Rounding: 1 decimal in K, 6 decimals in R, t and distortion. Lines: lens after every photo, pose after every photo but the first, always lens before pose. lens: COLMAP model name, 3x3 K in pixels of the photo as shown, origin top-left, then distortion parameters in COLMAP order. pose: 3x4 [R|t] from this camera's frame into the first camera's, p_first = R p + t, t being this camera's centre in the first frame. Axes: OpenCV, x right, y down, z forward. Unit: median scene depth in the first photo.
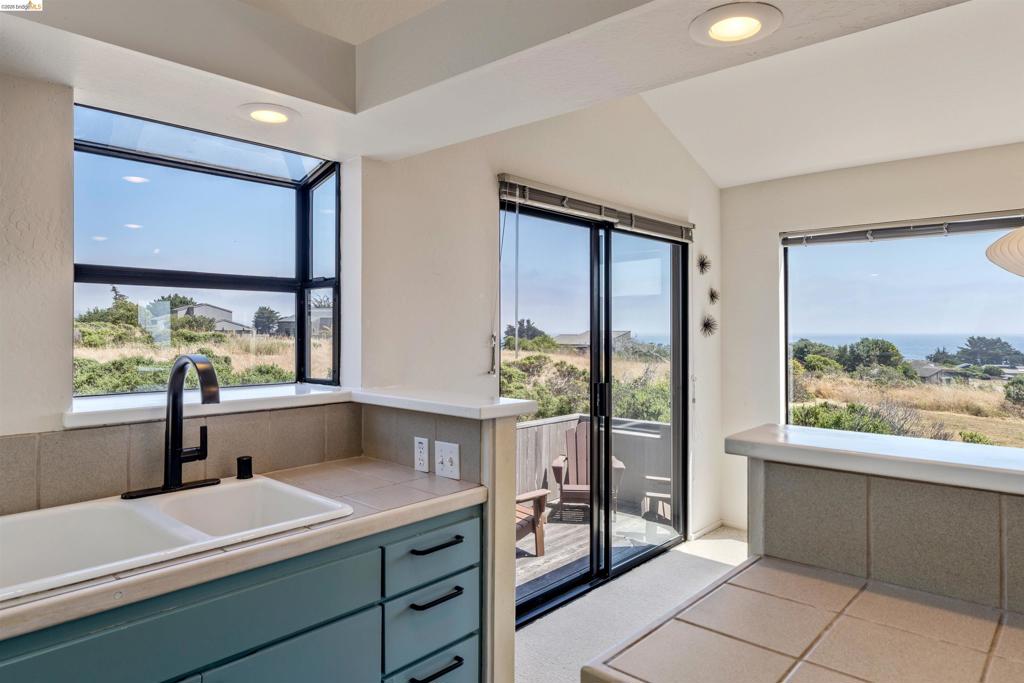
lens RADIAL K [[647.2, 0, 511.0], [0, 647.2, 334.6], [0, 0, 1]] dist [0.002101, 0.001884]
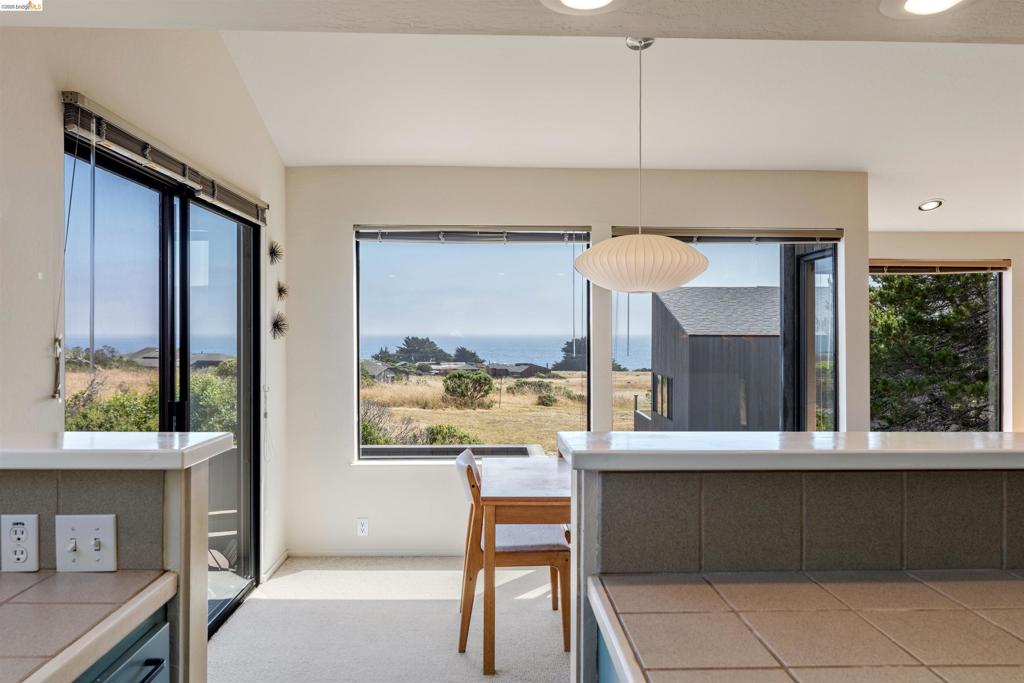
lens RADIAL K [[719.4, 0, 512.5], [0, 719.4, 337.0], [0, 0, 1]] dist [-0.003342, -0.000685]
pose [[0.720387, -0.005299, 0.693552, -0.156248], [0.004069, 0.999986, 0.003414, -0.000956], [-0.693561, 0.000362, 0.720398, 0.130758]]
